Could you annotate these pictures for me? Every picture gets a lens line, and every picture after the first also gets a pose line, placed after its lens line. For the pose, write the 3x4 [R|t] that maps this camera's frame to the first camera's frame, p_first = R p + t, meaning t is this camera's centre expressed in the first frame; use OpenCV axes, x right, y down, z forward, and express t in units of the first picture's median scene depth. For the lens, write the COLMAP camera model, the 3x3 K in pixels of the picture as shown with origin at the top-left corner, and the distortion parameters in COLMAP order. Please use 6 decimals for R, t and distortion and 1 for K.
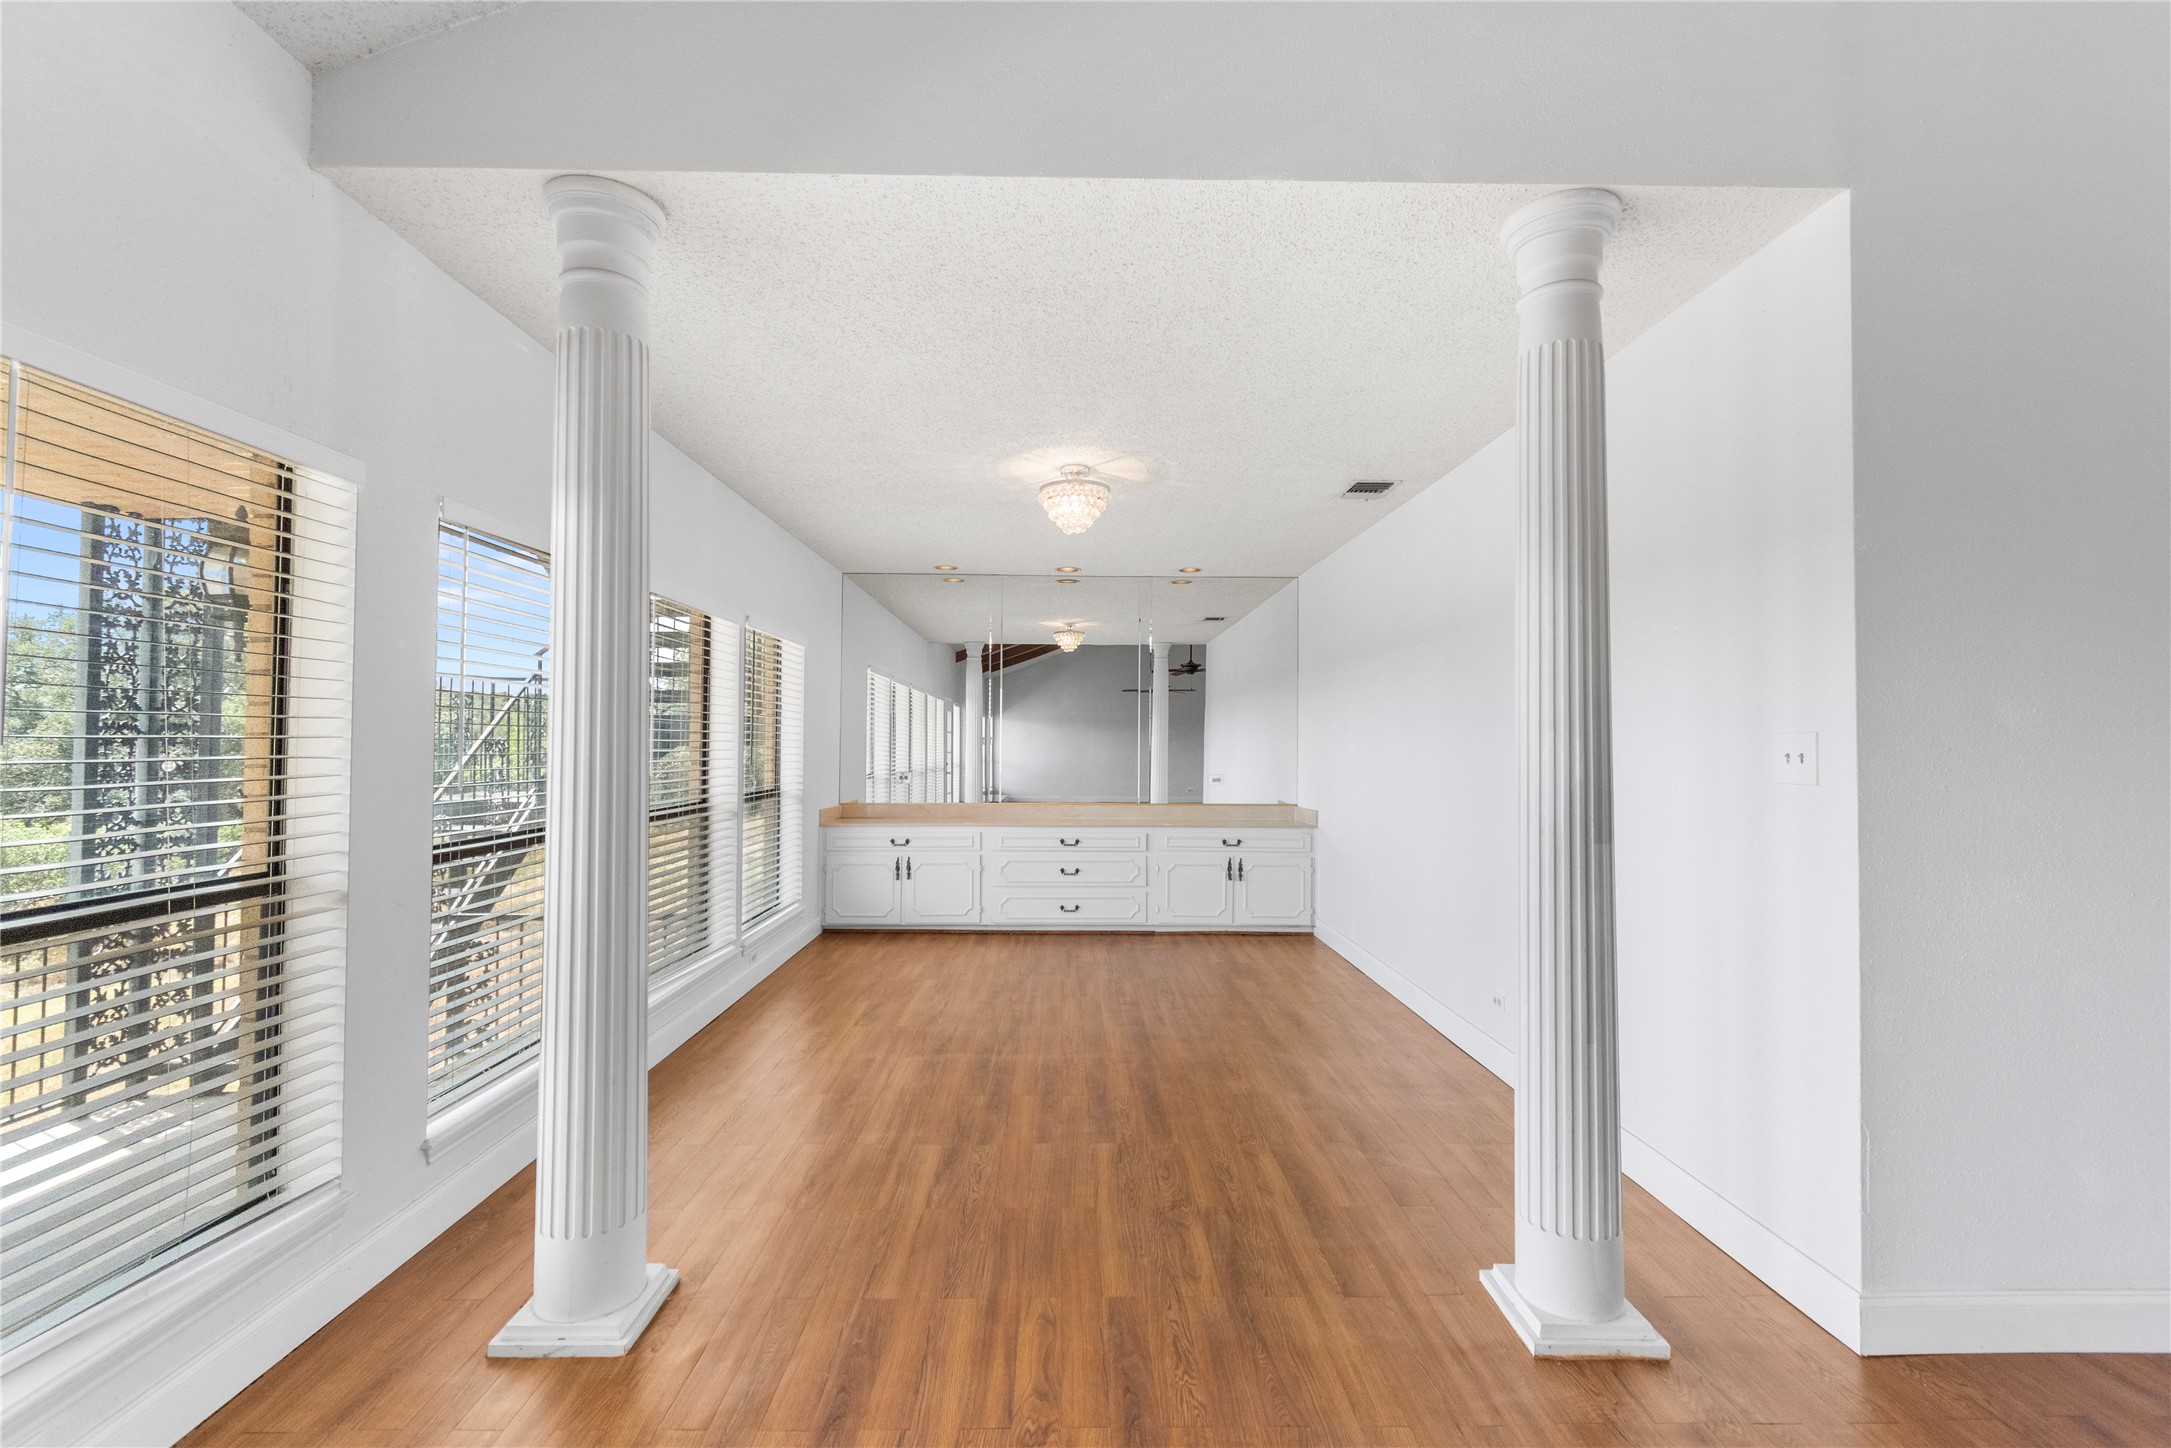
lens RADIAL K [[964.0, 0, 1080.9], [0, 964.0, 733.3], [0, 0, 1]] dist [0.003441, 0.000117]
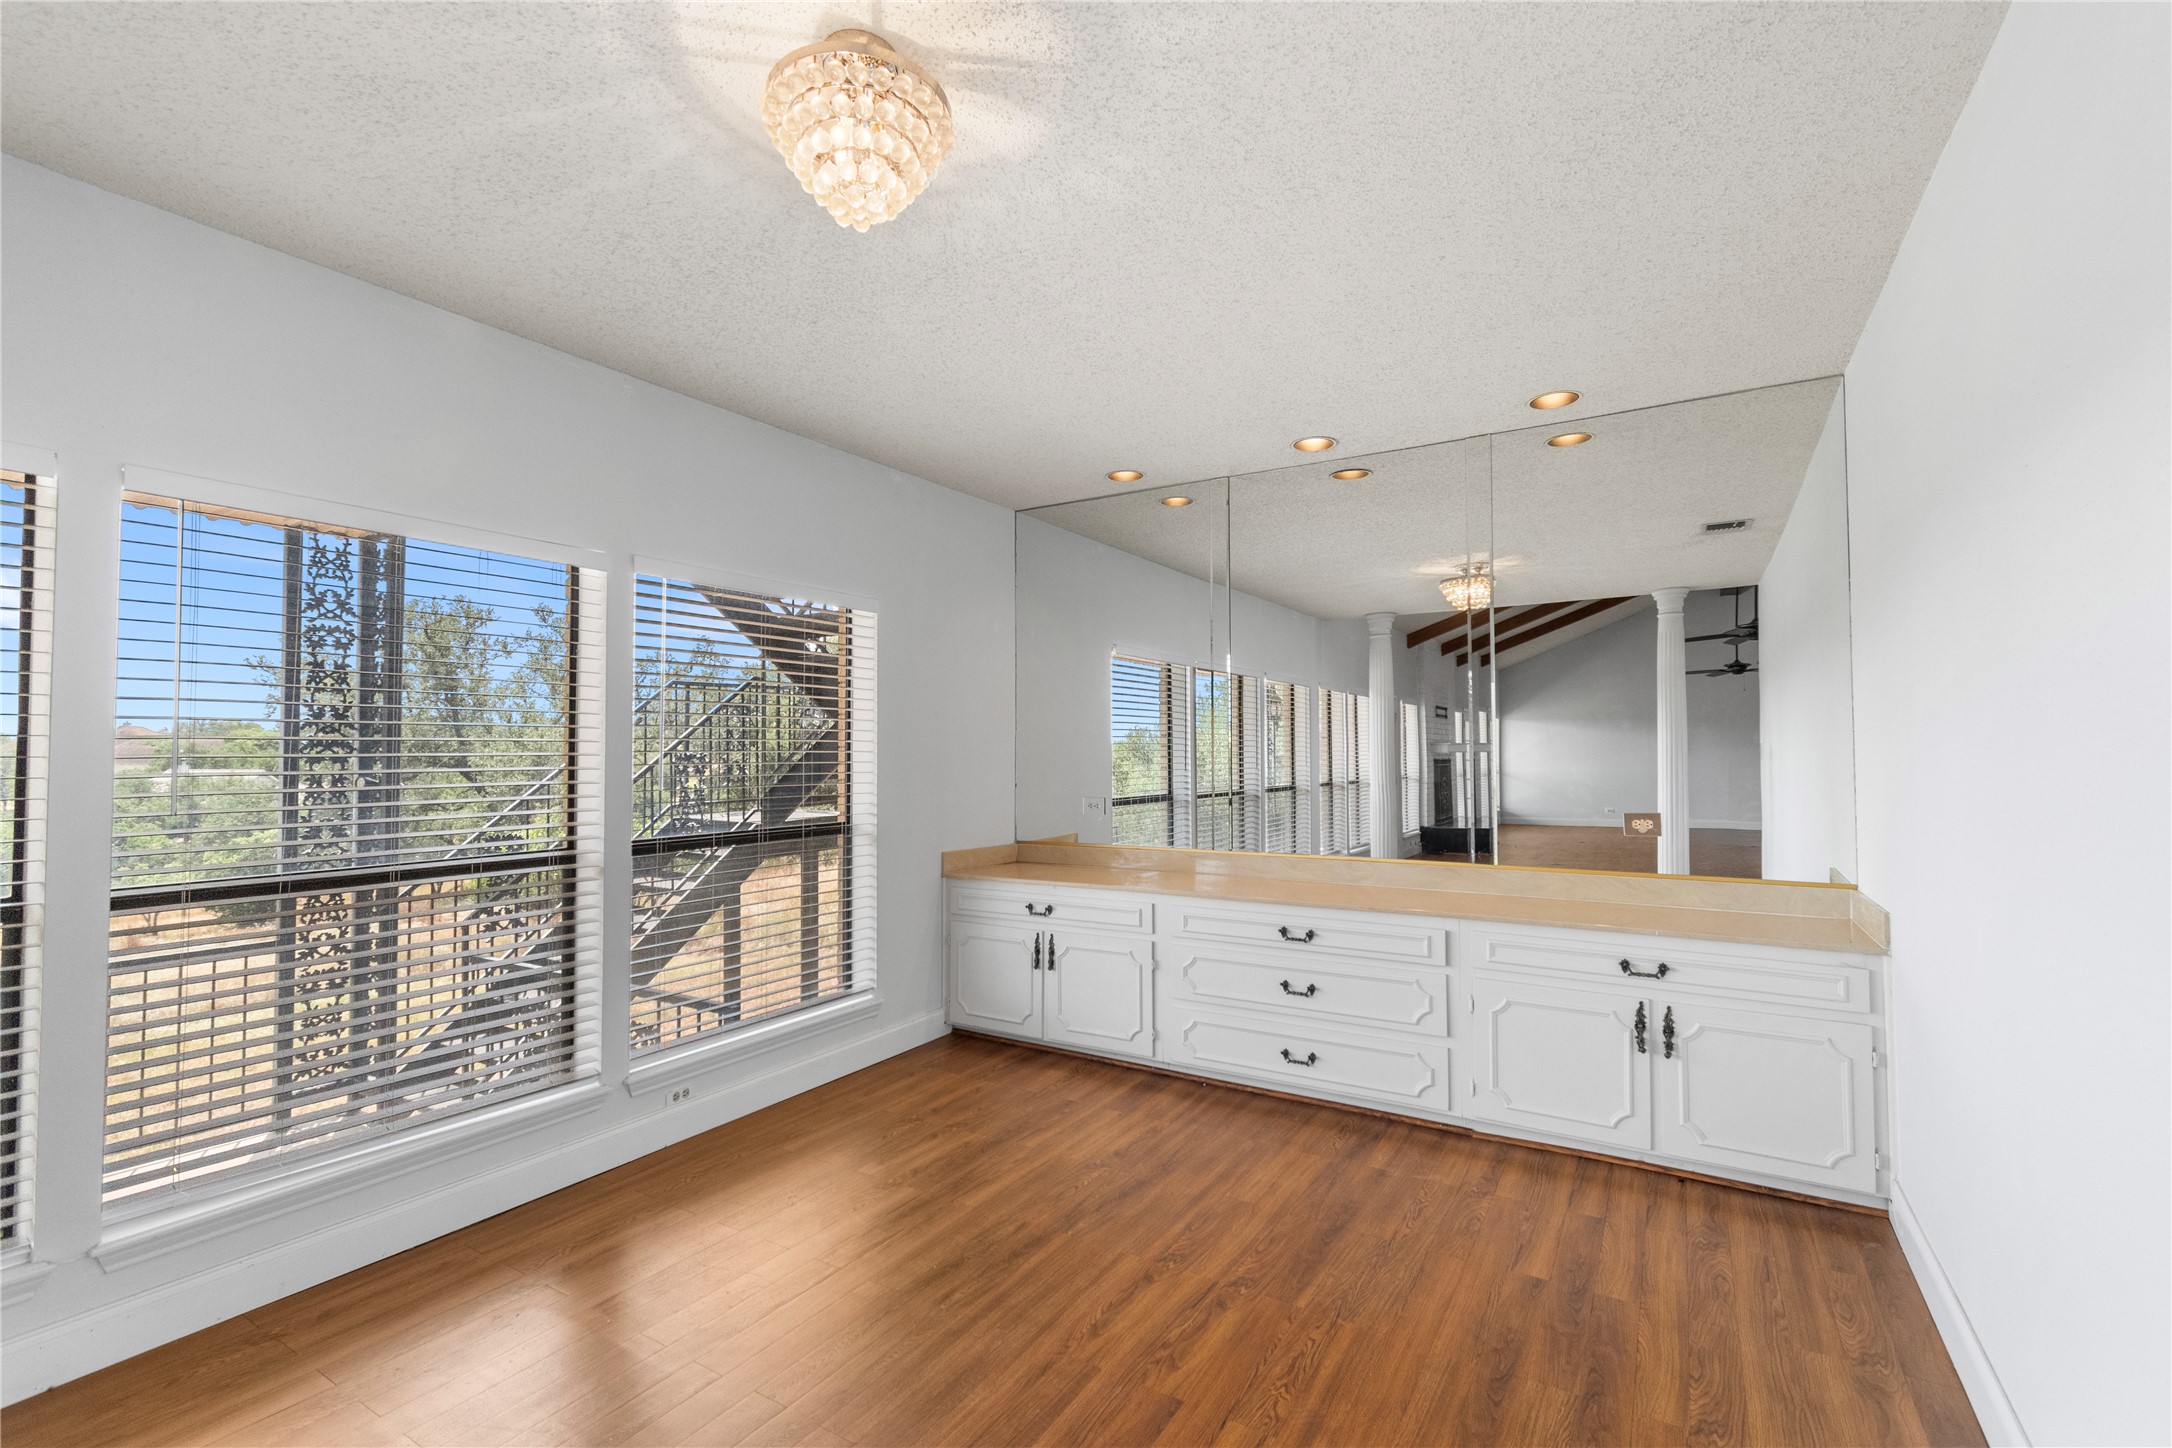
lens RADIAL K [[964.5, 0, 1087.5], [0, 964.5, 722.6], [0, 0, 1]] dist [0.003441, 0.000117]
pose [[0.840180, -0.025959, -0.541687, 0.186401], [0.014154, 0.999563, -0.025948, 0.006864], [0.542124, 0.014134, 0.840180, 0.481678]]
